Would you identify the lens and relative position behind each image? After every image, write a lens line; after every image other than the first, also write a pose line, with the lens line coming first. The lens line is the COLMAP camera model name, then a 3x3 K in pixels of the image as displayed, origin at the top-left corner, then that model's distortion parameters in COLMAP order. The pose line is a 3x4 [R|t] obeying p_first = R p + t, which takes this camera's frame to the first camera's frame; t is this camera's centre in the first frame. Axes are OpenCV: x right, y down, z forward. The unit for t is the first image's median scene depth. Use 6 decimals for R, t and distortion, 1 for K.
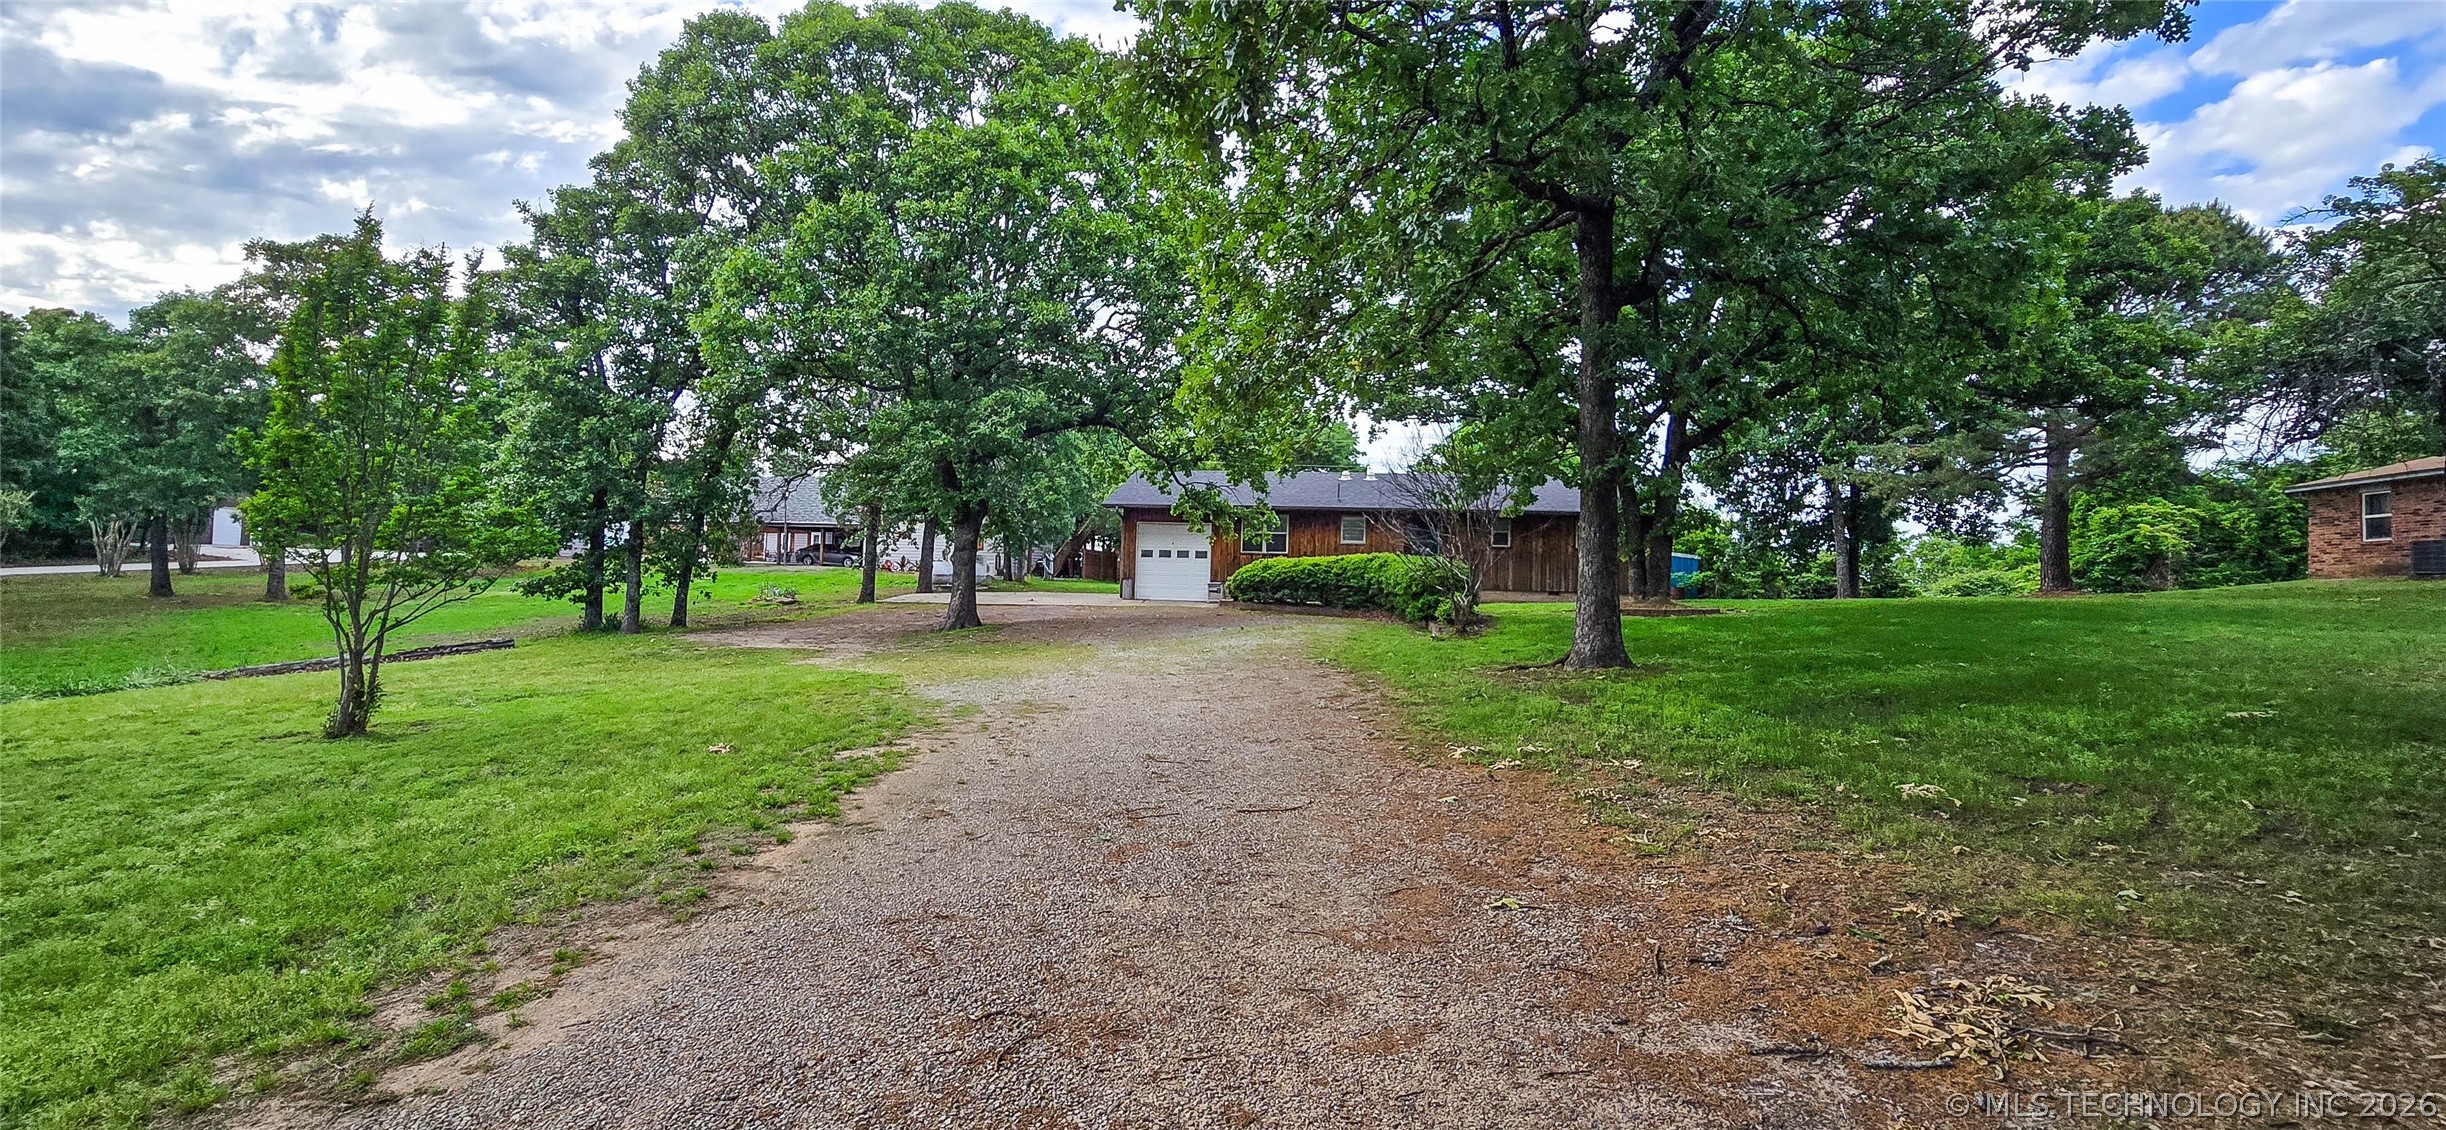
lens RADIAL K [[1022.5, 0, 1214.0], [0, 1022.5, 565.6], [0, 0, 1]] dist [-0.000265, 0.000468]
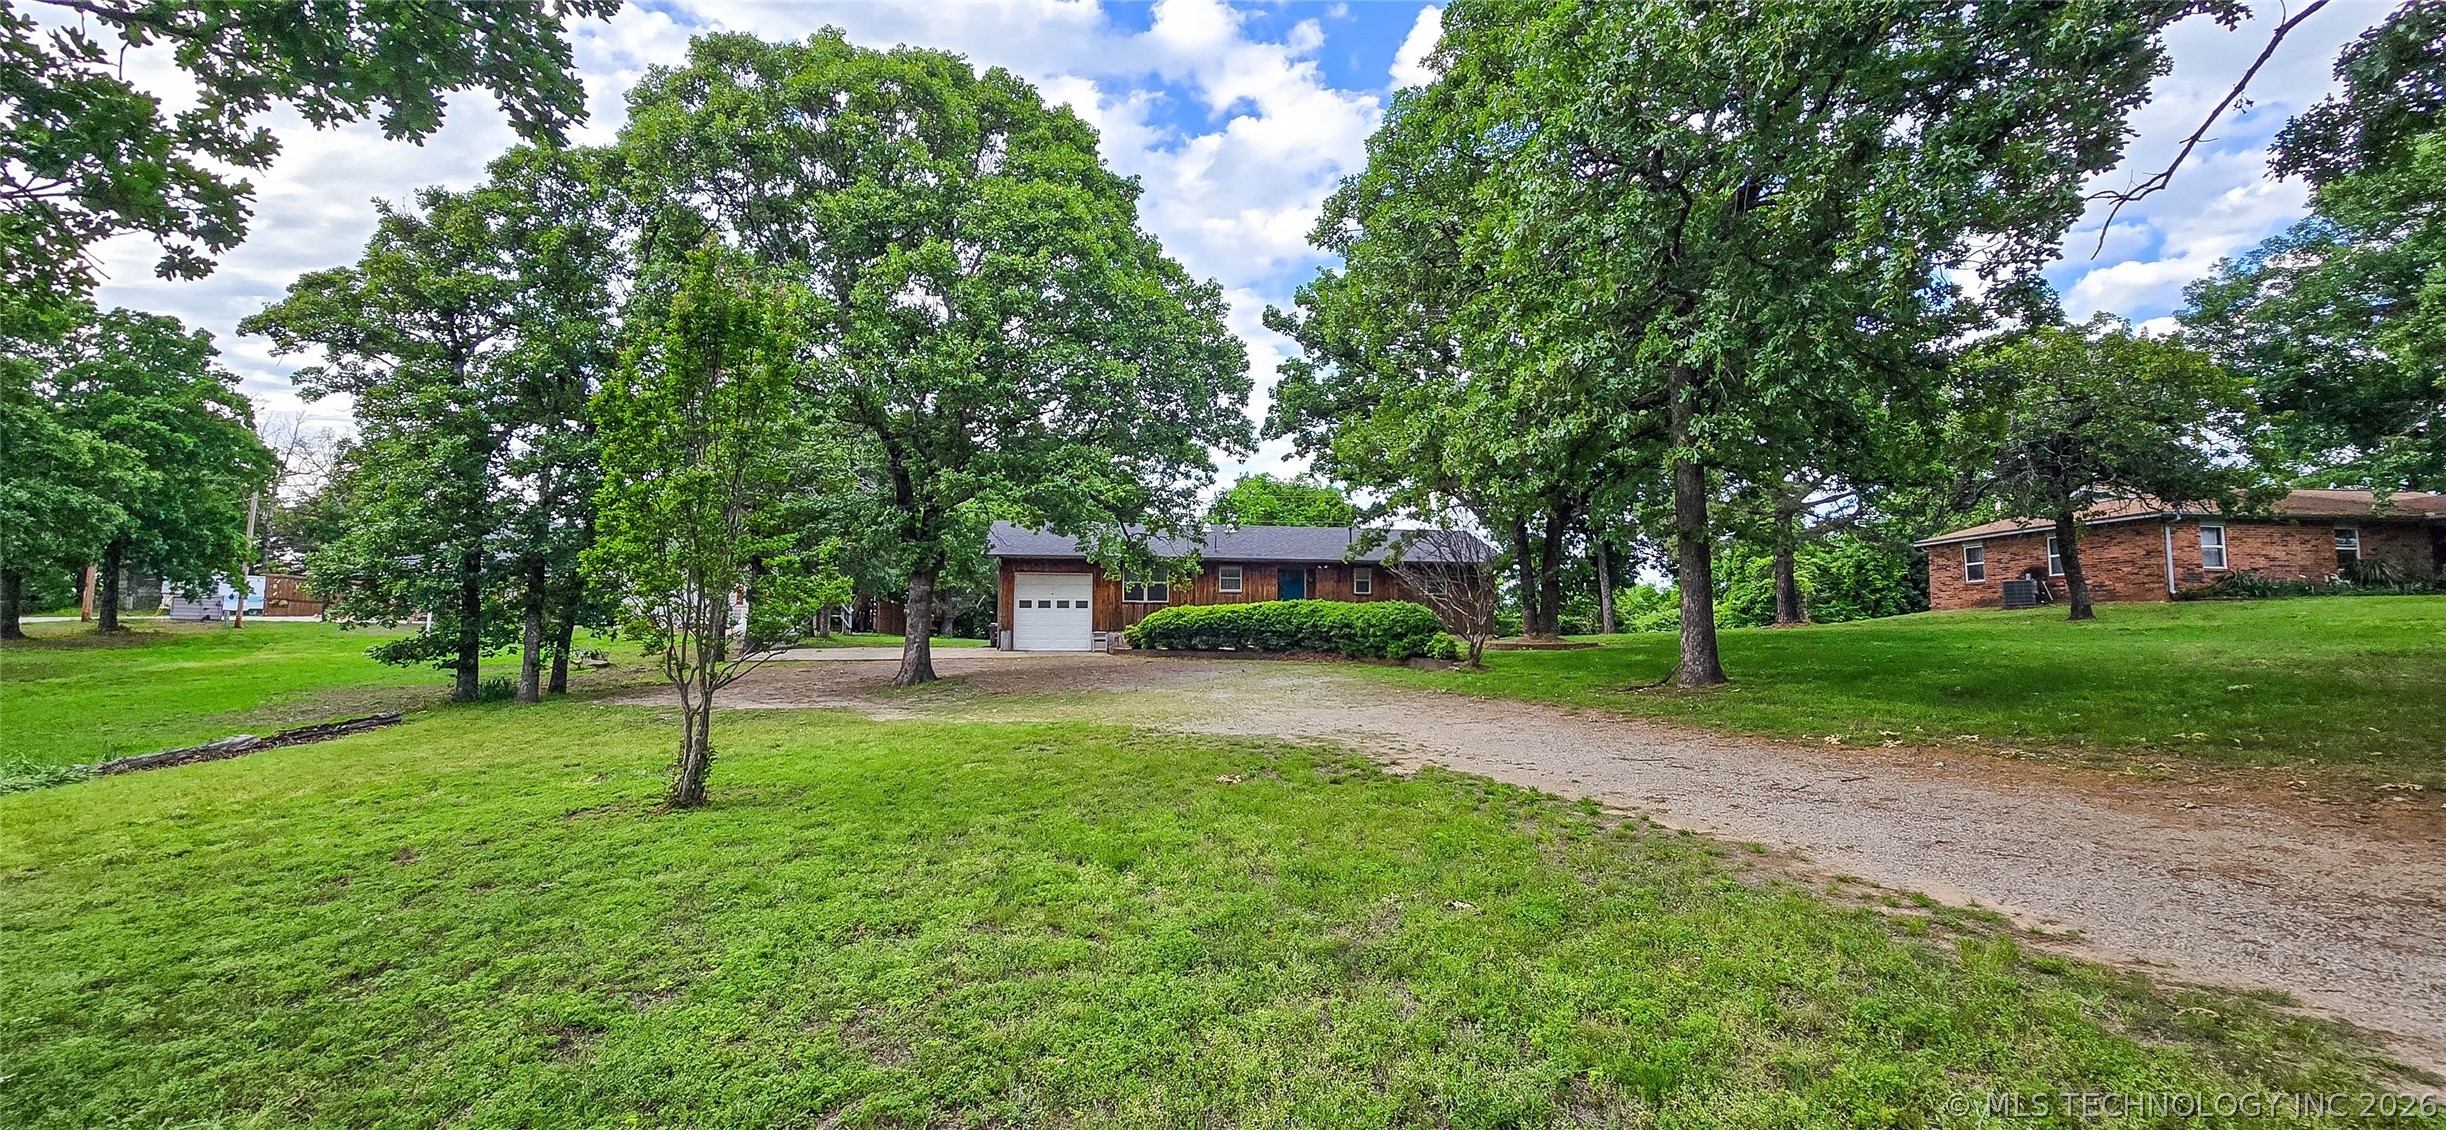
lens RADIAL K [[1028.9, 0, 1204.0], [0, 1028.9, 560.7], [0, 0, 1]] dist [0.002390, -0.000007]
pose [[0.952960, -0.000648, 0.303094, -0.242515], [0.017254, 0.998492, -0.052116, 0.001646], [-0.302603, 0.054894, 0.951535, -0.010700]]
